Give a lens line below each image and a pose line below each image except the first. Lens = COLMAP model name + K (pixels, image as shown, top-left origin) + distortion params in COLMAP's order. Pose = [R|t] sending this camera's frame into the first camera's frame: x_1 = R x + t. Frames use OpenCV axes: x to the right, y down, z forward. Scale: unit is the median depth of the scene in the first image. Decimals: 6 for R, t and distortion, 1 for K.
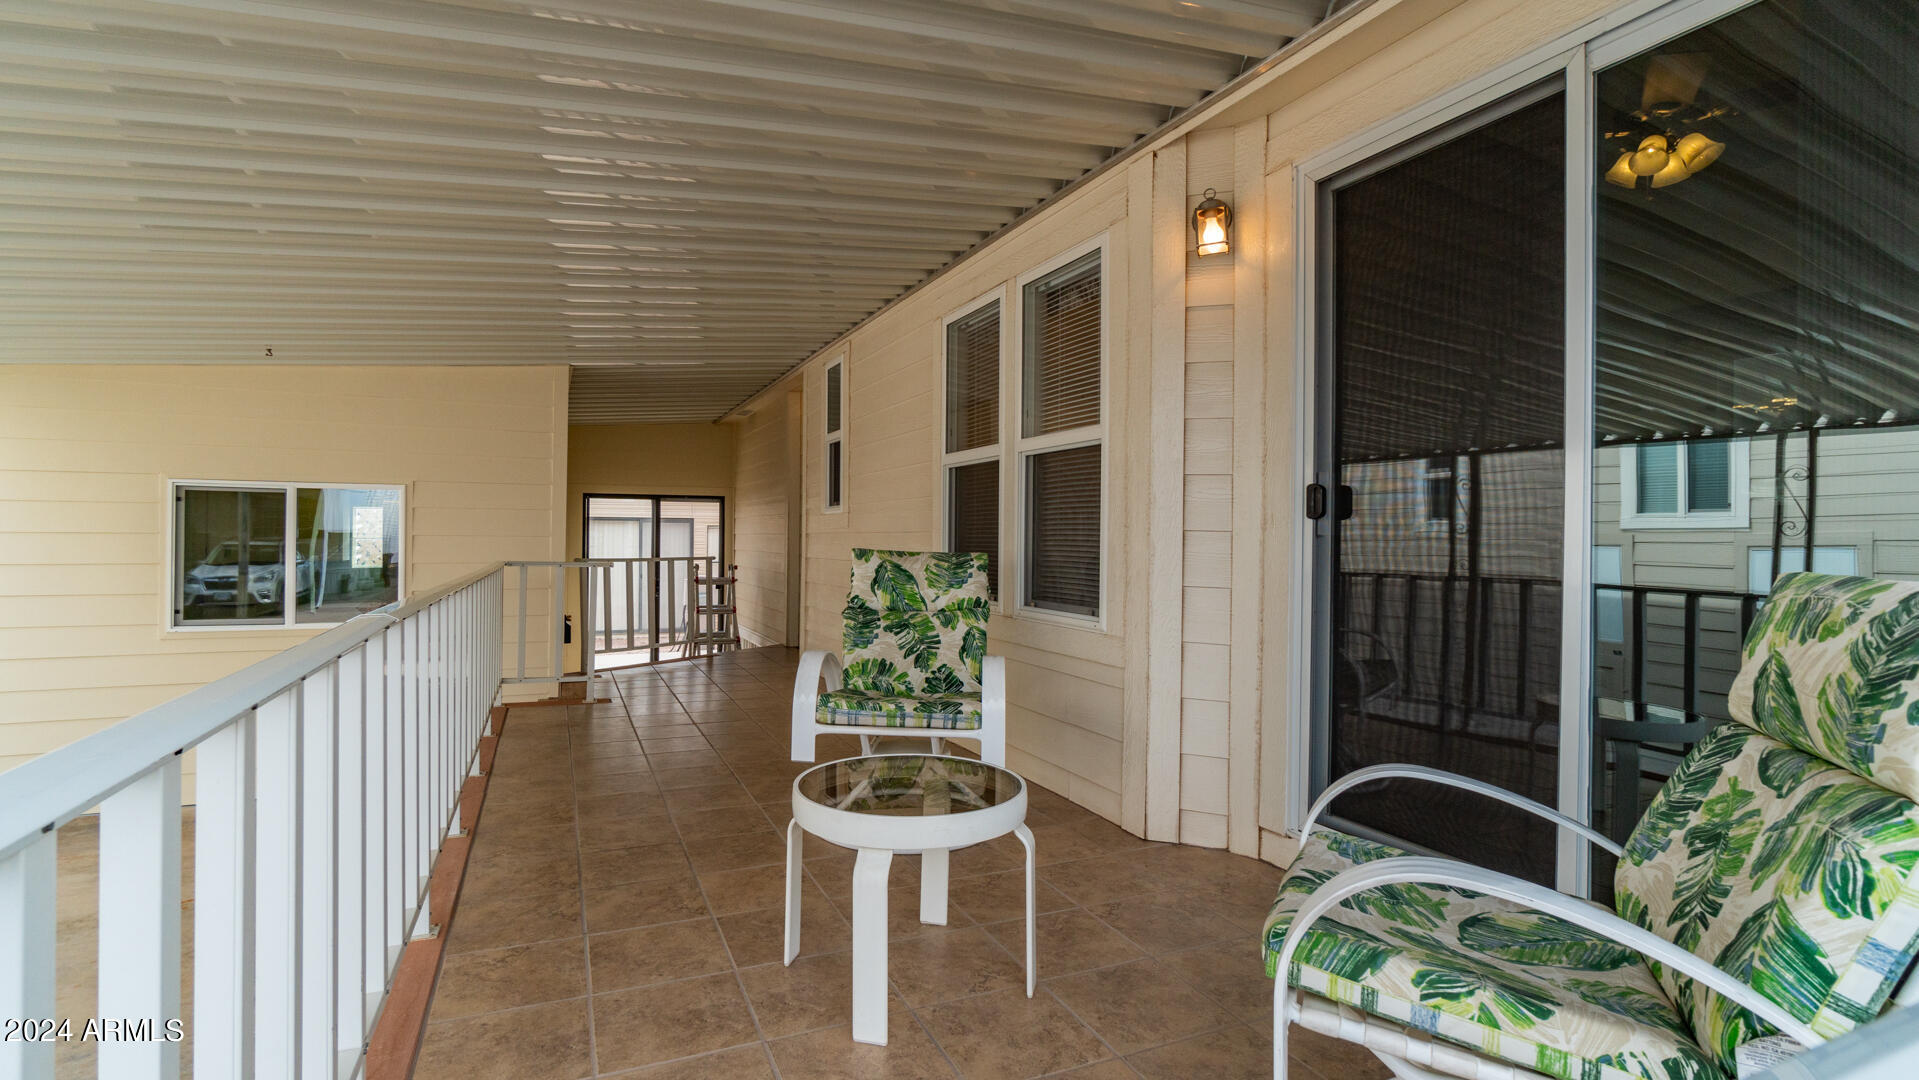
lens RADIAL K [[877.4, 0, 943.8], [0, 877.4, 531.5], [0, 0, 1]] dist [-0.001528, 0.000511]
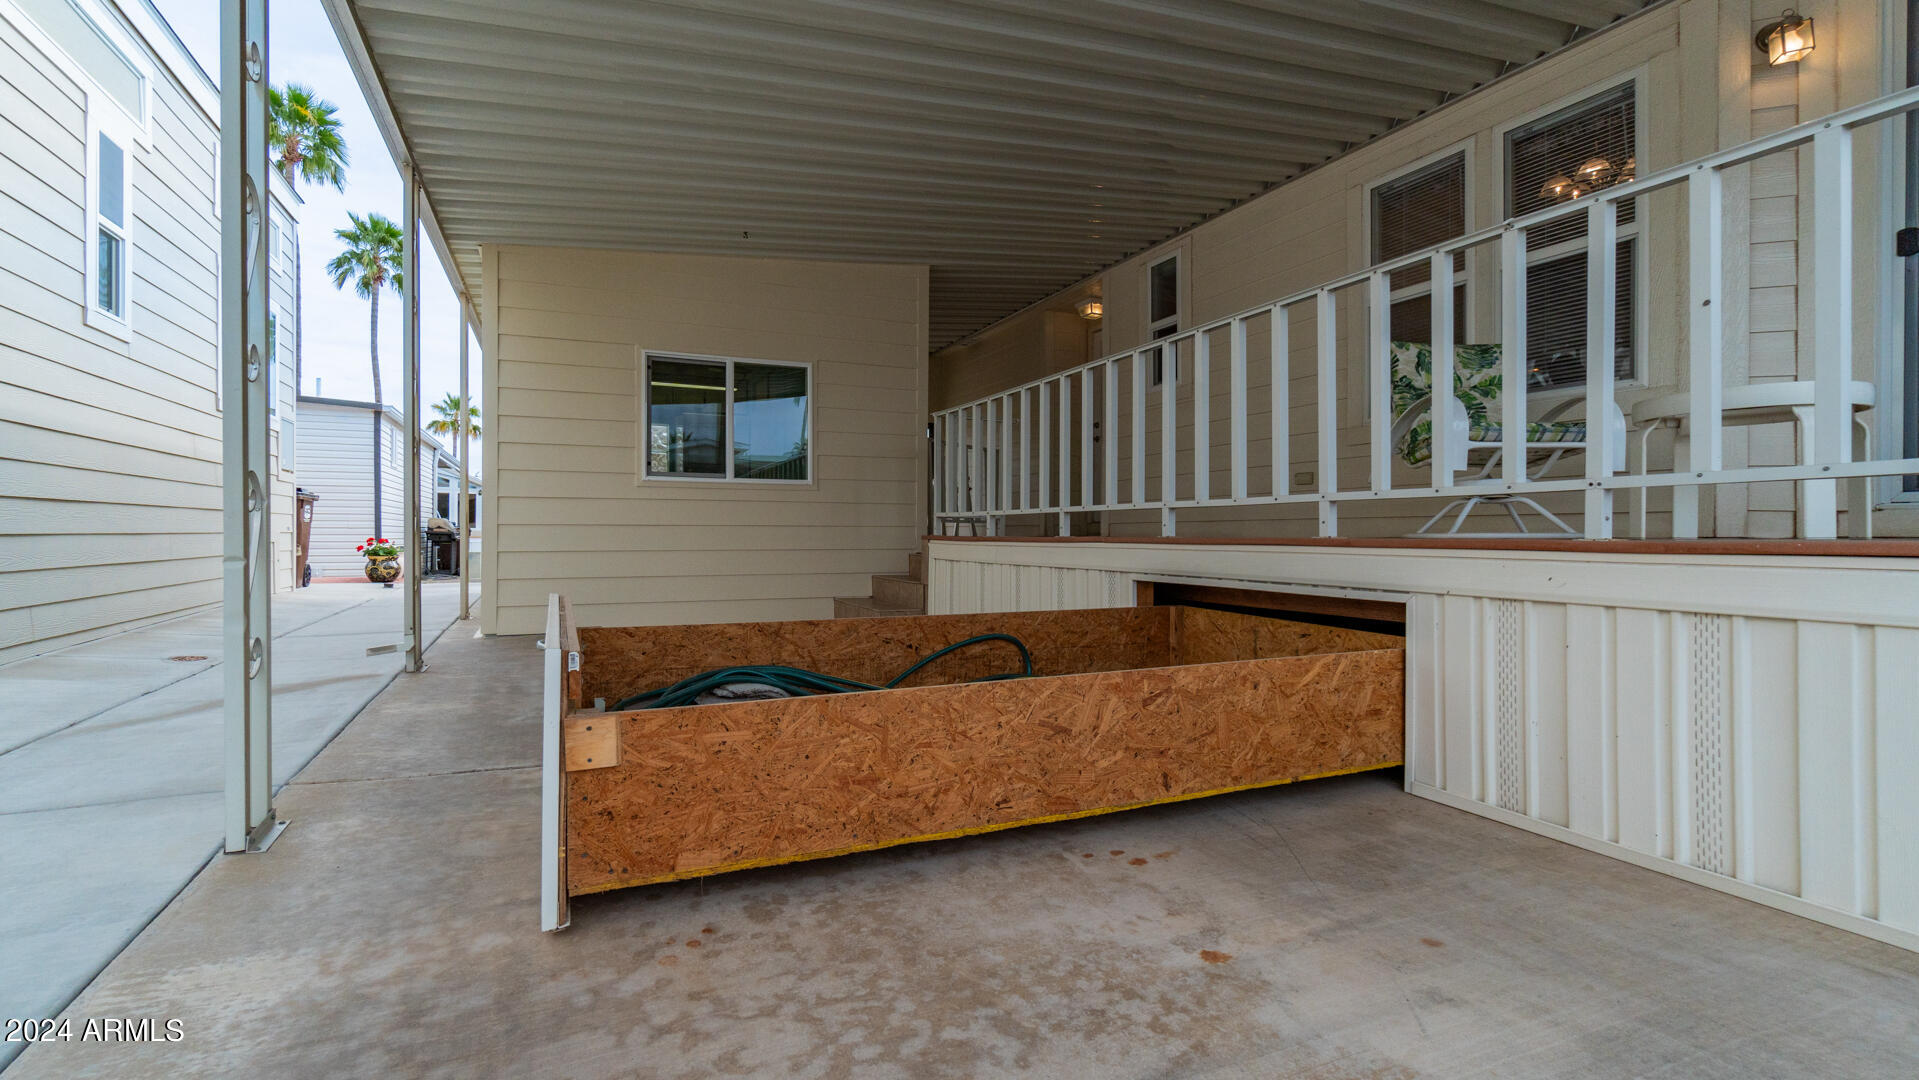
lens RADIAL K [[839.9, 0, 914.1], [0, 839.9, 532.2], [0, 0, 1]] dist [-0.002497, 0.000275]
pose [[0.999735, -0.007820, -0.021658, -0.754053], [0.007901, 0.999962, 0.003660, 0.279516], [0.021628, -0.003830, 0.999759, -0.186973]]
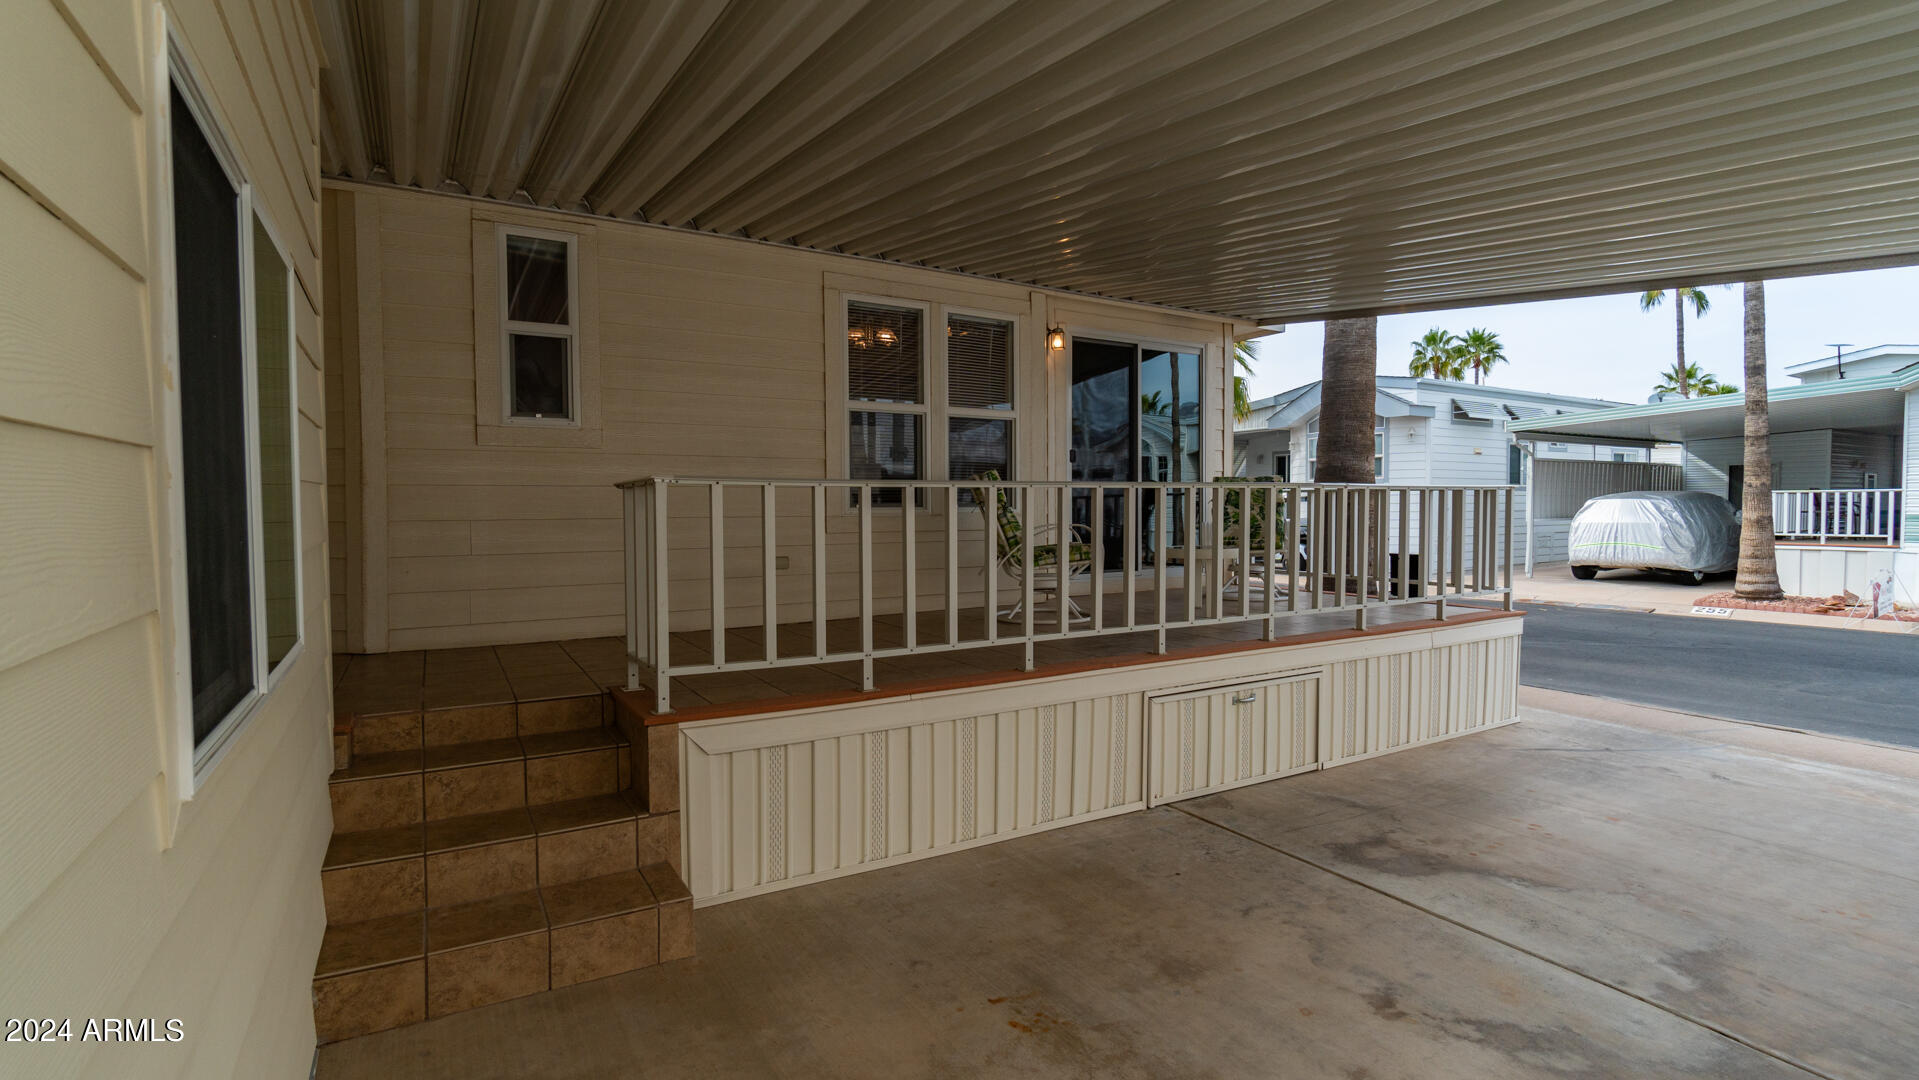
lens RADIAL K [[877.4, 0, 943.8], [0, 877.4, 531.5], [0, 0, 1]] dist [-0.001528, 0.000511]
pose [[-0.119003, -0.037877, 0.992171, -1.658474], [-0.002183, 0.999280, 0.037886, 0.072298], [-0.992891, 0.002343, -0.119000, 1.285798]]
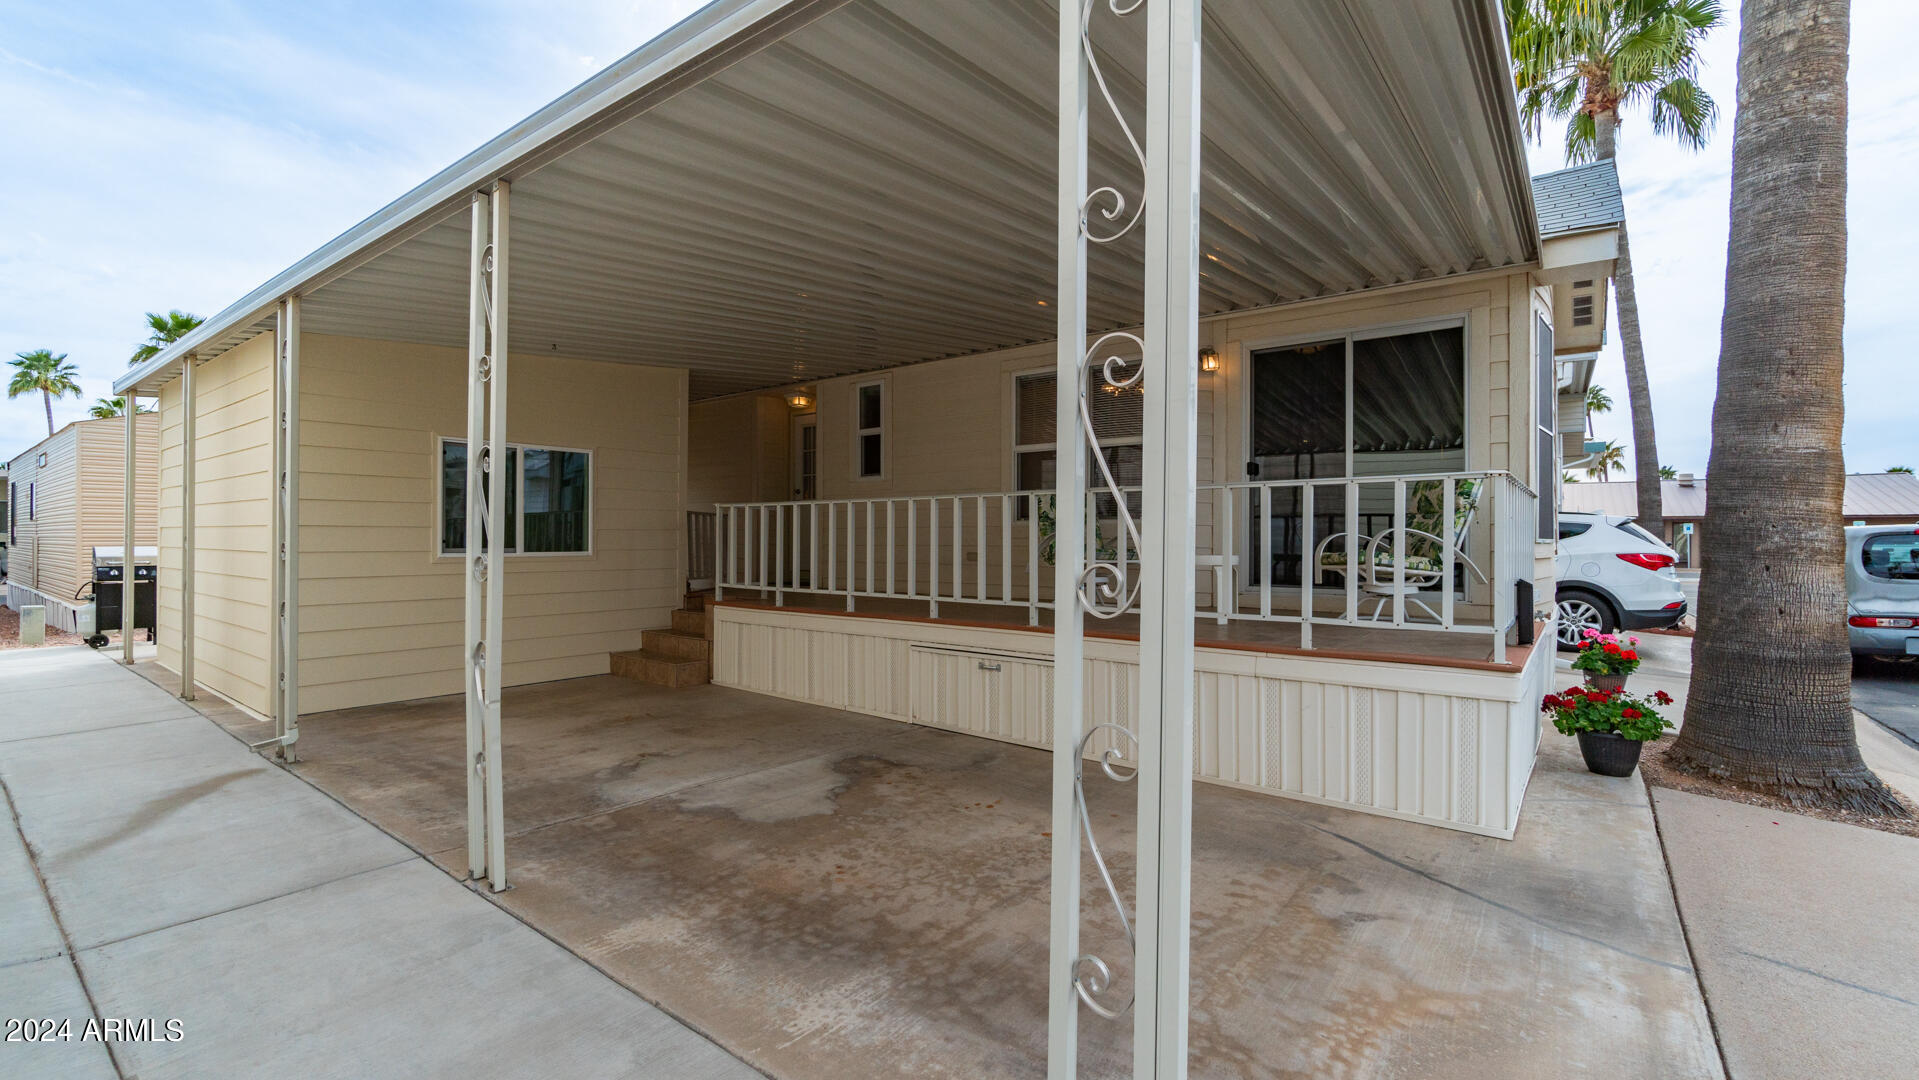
lens RADIAL K [[822.8, 0, 949.5], [0, 822.8, 538.6], [0, 0, 1]] dist [-0.000524, -0.000237]
pose [[0.880835, -0.004059, 0.473406, -1.206246], [0.000882, 0.999976, 0.006934, 0.123184], [-0.473422, -0.005690, 0.880817, -0.601135]]
